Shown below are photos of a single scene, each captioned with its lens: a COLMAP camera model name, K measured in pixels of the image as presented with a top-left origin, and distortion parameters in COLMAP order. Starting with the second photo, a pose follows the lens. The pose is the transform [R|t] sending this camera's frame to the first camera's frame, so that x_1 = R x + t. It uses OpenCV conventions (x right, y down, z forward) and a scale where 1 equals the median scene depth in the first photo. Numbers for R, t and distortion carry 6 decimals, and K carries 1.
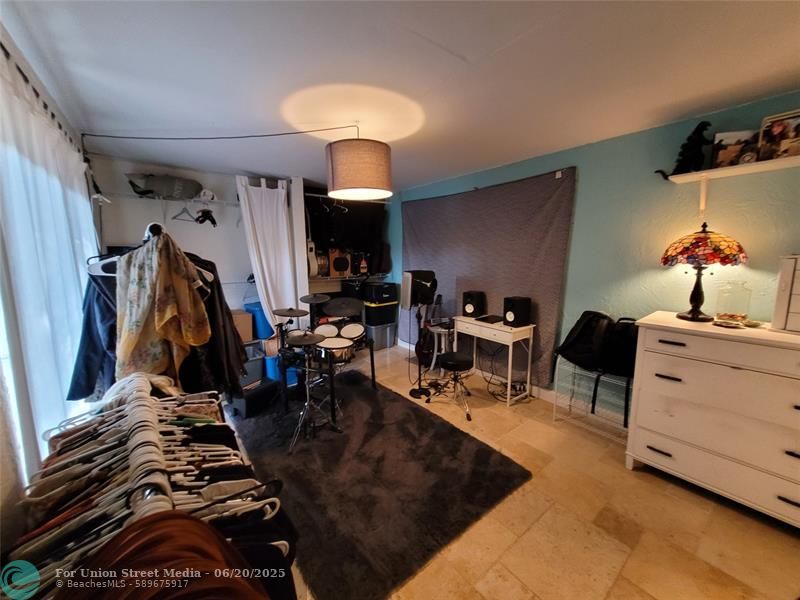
lens RADIAL K [[312.9, 0, 400.3], [0, 312.9, 296.8], [0, 0, 1]] dist [-0.002240, 0.000855]
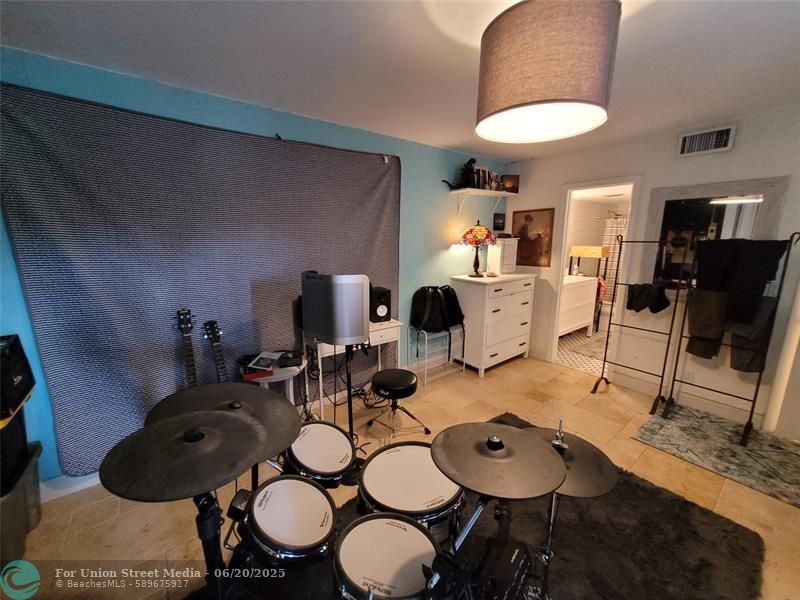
lens RADIAL K [[312.9, 0, 400.5], [0, 312.9, 299.4], [0, 0, 1]] dist [-0.002240, 0.000855]
pose [[0.008780, -0.187034, 0.982314, -0.730251], [0.147678, 0.971823, 0.183717, -0.174193], [-0.988997, 0.143453, 0.036153, 1.290750]]
